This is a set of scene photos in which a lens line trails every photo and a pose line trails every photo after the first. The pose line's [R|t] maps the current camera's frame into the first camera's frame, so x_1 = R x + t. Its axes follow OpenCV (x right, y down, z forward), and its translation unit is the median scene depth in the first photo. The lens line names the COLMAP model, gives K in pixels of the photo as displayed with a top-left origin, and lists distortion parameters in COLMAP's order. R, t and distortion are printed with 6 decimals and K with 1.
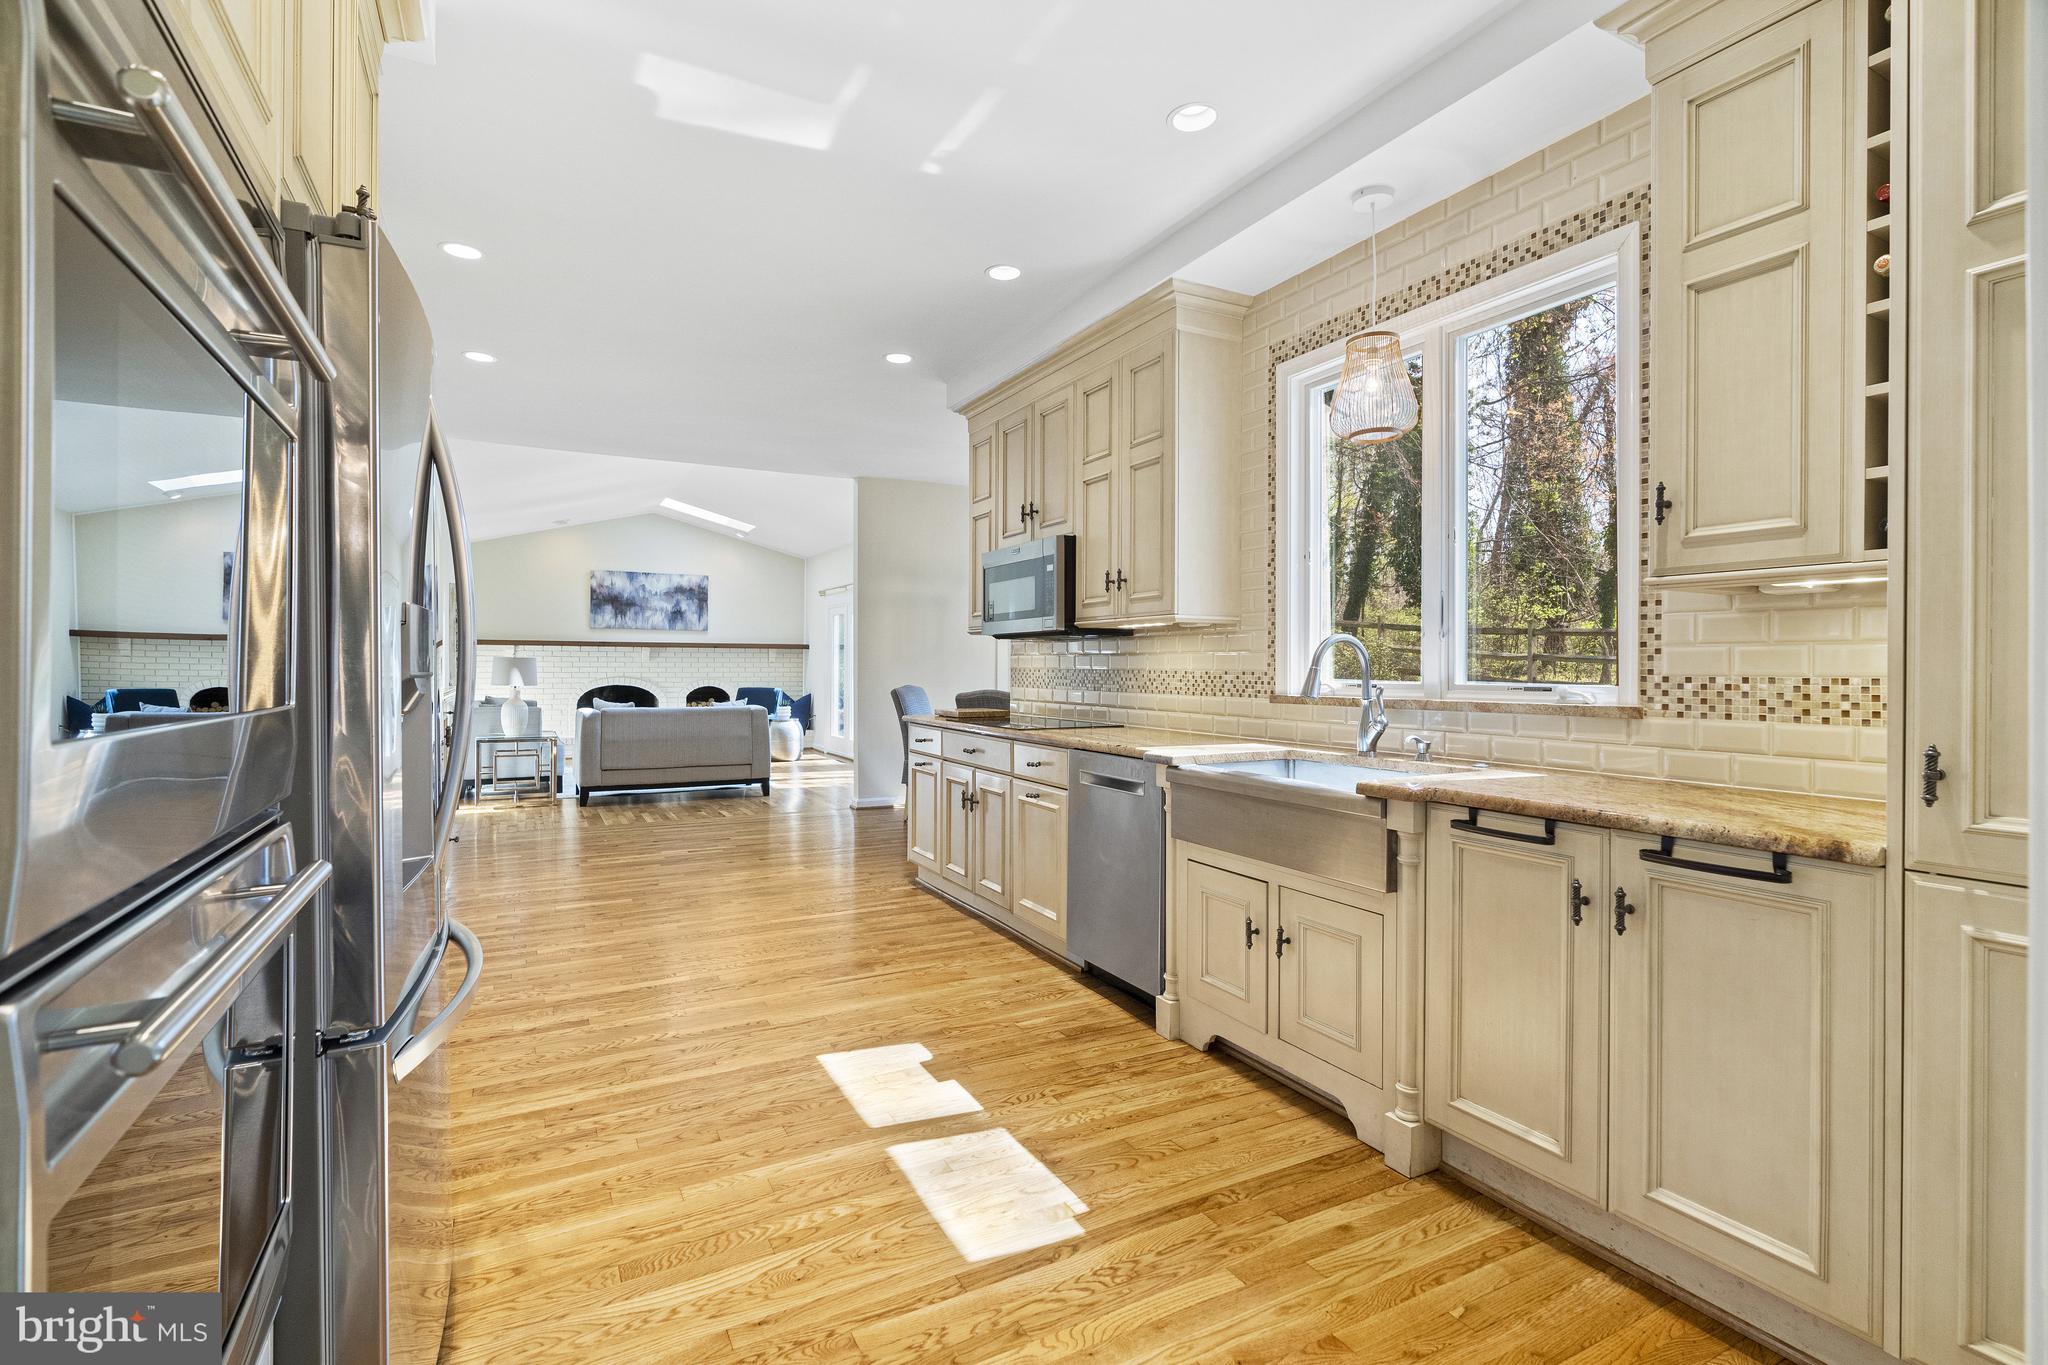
lens RADIAL K [[933.8, 0, 1024.0], [0, 933.8, 682.5], [0, 0, 1]] dist [0.000799, 0.000400]
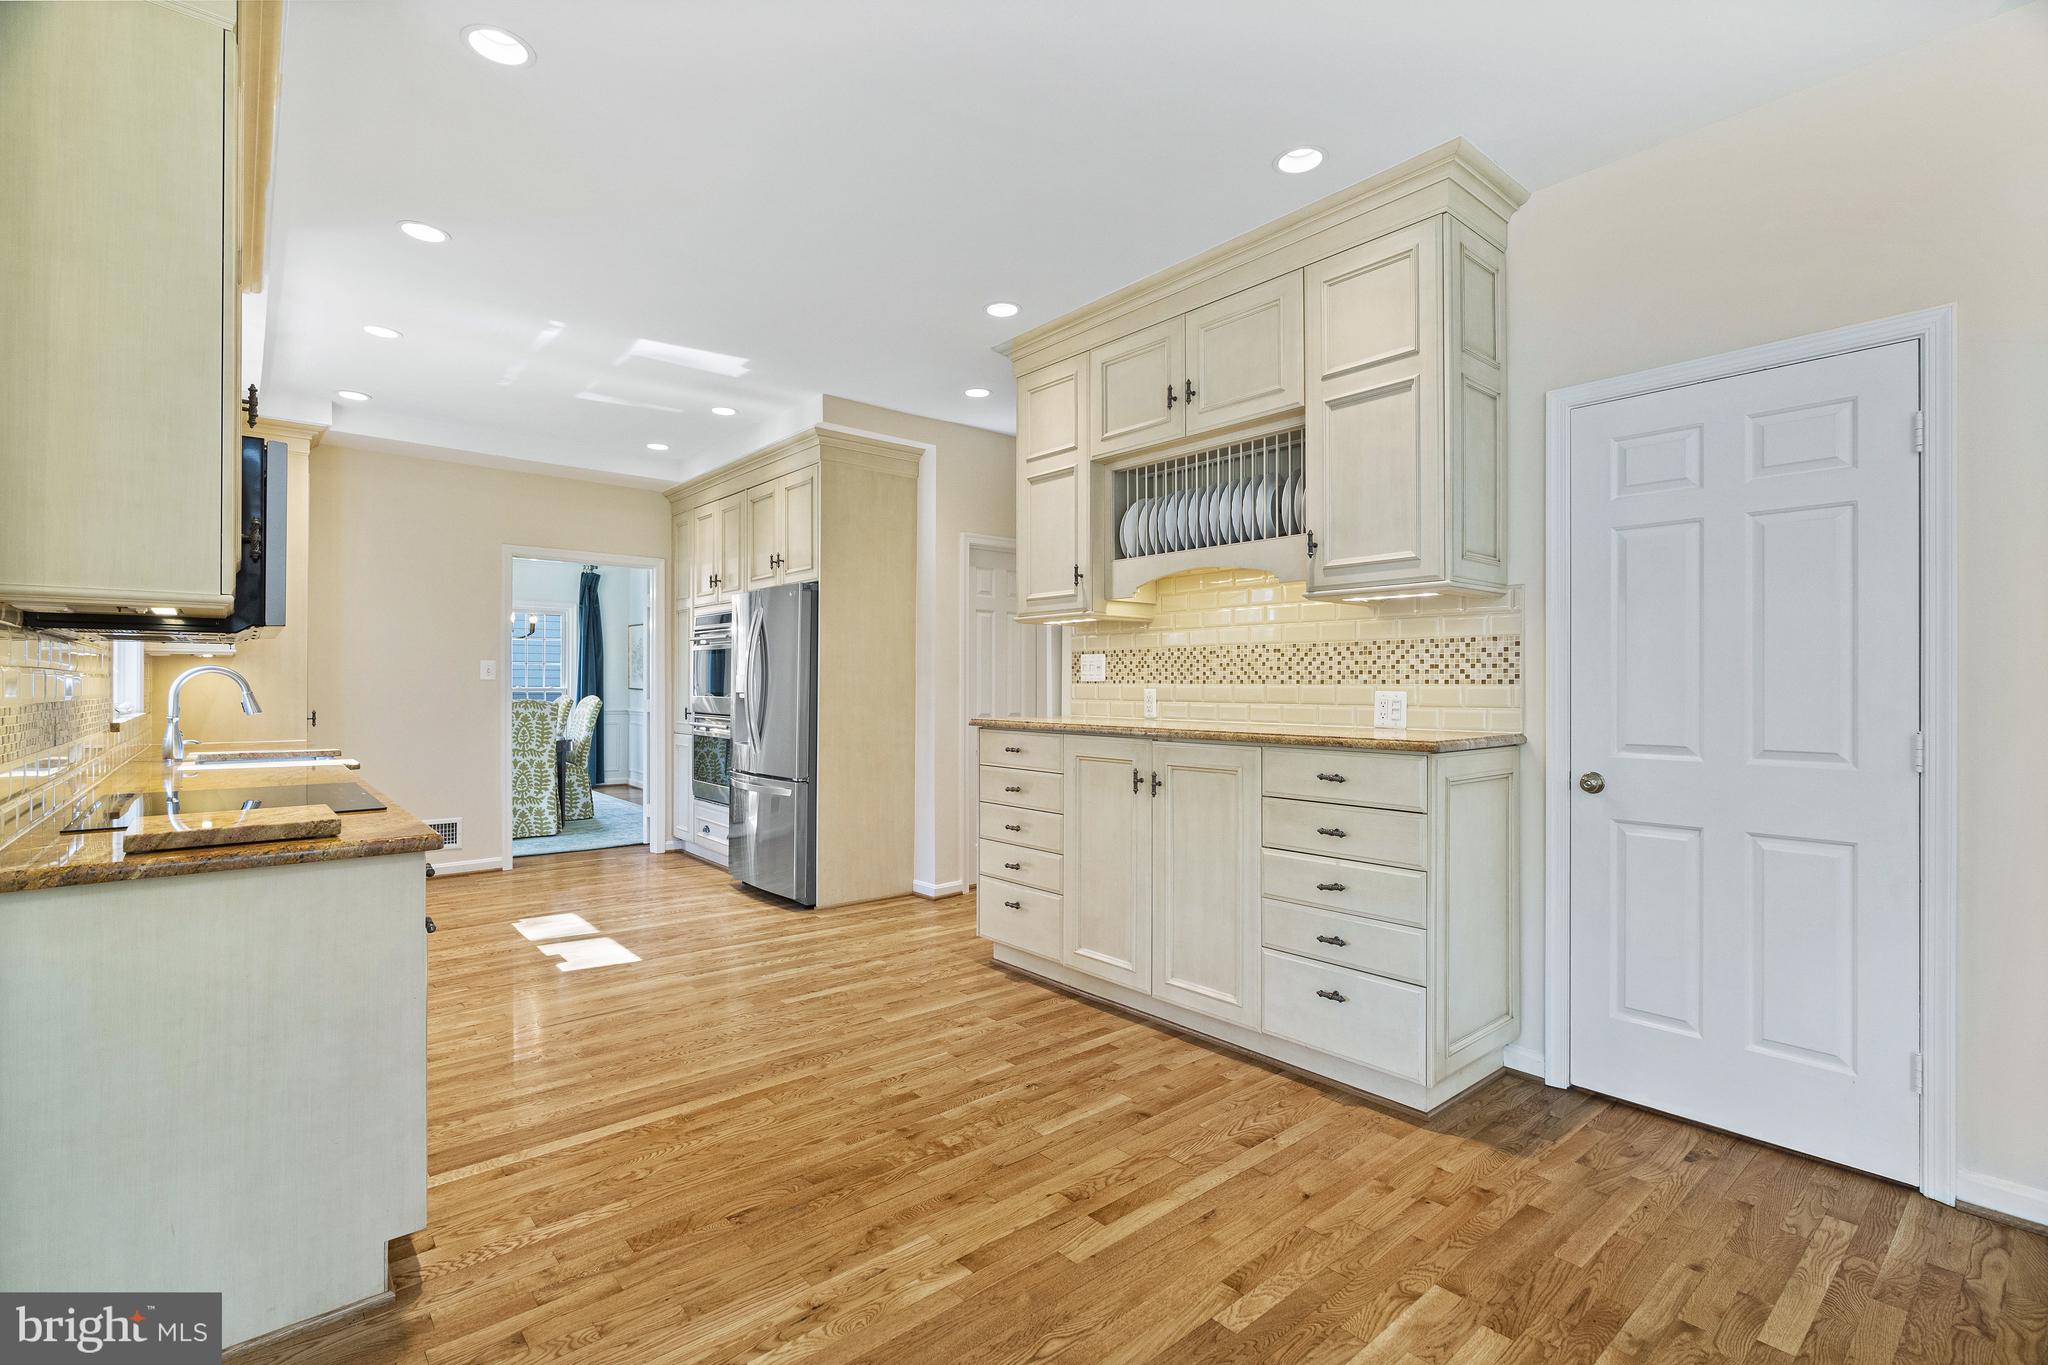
lens RADIAL K [[933.8, 0, 1024.0], [0, 933.8, 682.5], [0, 0, 1]] dist [0.000799, 0.000400]
pose [[-0.978519, -0.005892, -0.206071, -0.508572], [-0.004960, 0.999975, -0.005038, -0.028002], [0.206096, -0.003908, -0.978524, 2.578843]]
